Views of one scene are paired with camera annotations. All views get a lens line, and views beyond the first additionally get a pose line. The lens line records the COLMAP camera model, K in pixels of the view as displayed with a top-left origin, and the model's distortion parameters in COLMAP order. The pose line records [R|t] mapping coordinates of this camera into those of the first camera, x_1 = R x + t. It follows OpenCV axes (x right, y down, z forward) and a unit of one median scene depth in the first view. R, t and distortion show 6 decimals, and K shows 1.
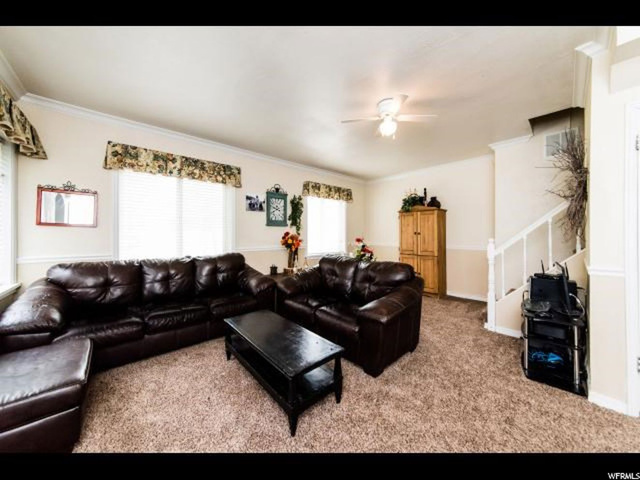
lens RADIAL K [[223.1, 0, 319.0], [0, 223.1, 233.1], [0, 0, 1]] dist [-0.010038, -0.000352]
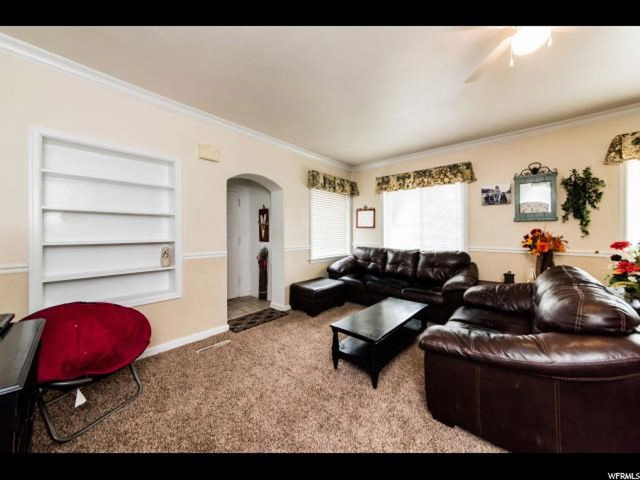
lens RADIAL K [[223.1, 0, 320.3], [0, 223.1, 239.3], [0, 0, 1]] dist [-0.010038, -0.000352]
pose [[0.101310, 0.036864, -0.994172, 0.547335], [0.007210, 0.999260, 0.037787, -0.005396], [0.994829, -0.010996, 0.100970, 0.285091]]
